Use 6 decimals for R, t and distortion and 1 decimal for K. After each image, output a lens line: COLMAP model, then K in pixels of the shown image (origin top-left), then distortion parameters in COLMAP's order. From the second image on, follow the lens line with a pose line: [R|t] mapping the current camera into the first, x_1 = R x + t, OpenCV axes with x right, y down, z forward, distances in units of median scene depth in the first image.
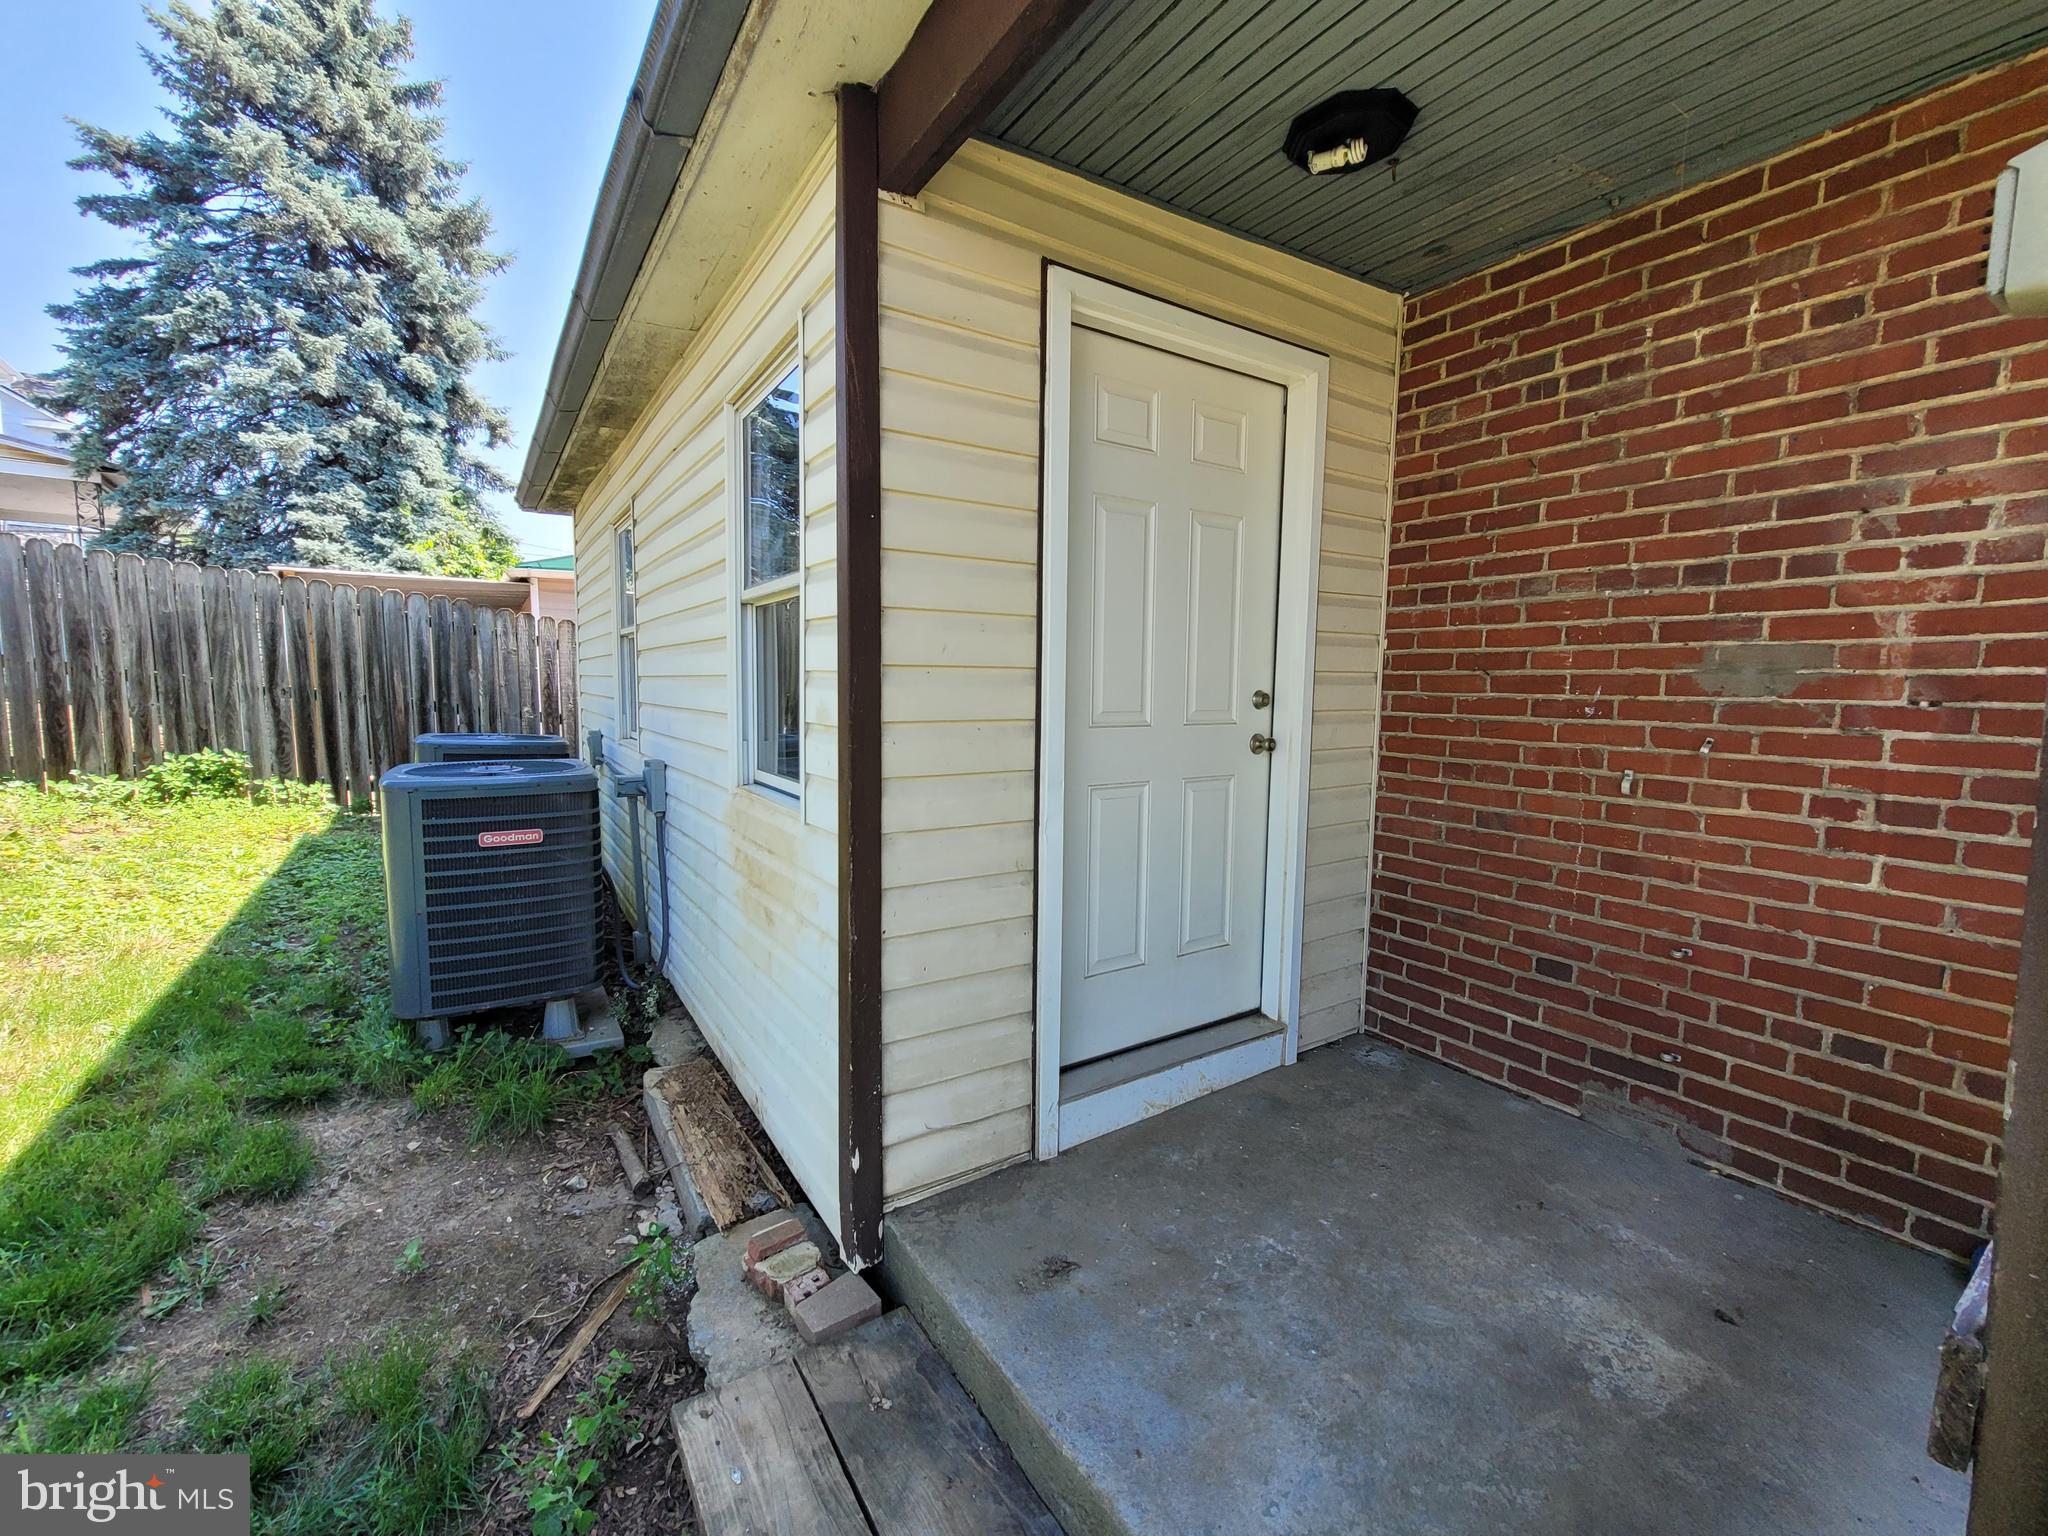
lens RADIAL K [[828.5, 0, 1024.0], [0, 828.5, 768.0], [0, 0, 1]] dist [-0.002004, -0.000230]
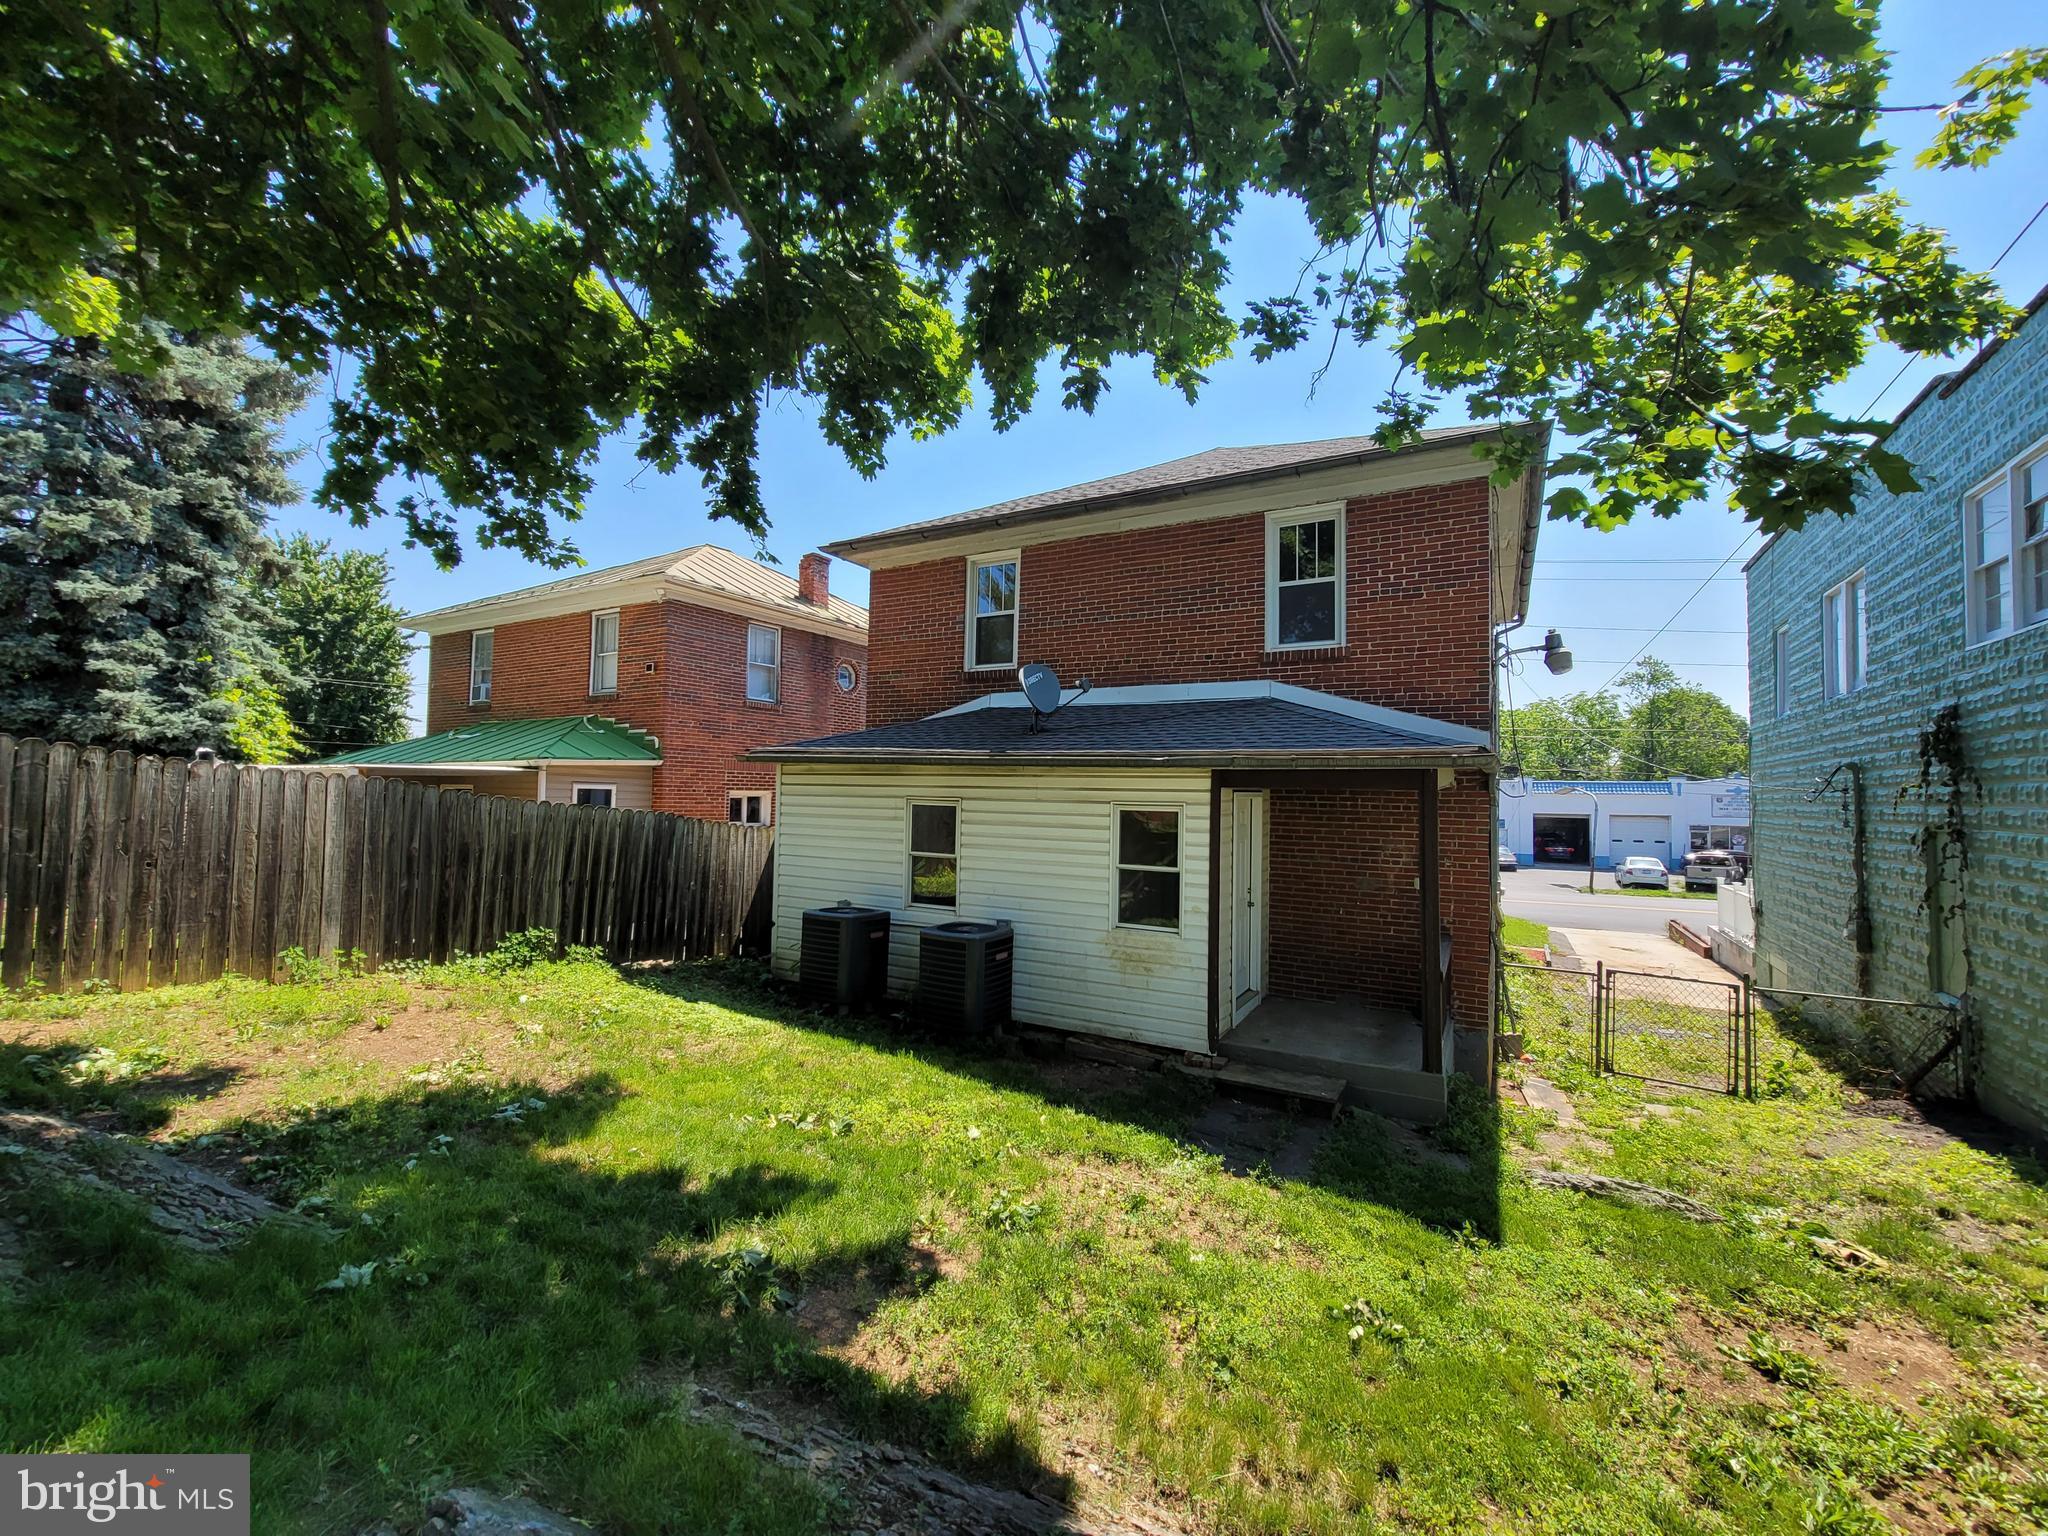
lens RADIAL K [[828.5, 0, 1024.0], [0, 828.5, 768.0], [0, 0, 1]] dist [-0.002004, -0.000230]
pose [[0.890470, 0.015498, 0.454779, -0.861990], [0.039705, 0.992962, -0.111580, -0.100223], [-0.453307, 0.117415, 0.883587, -0.667718]]
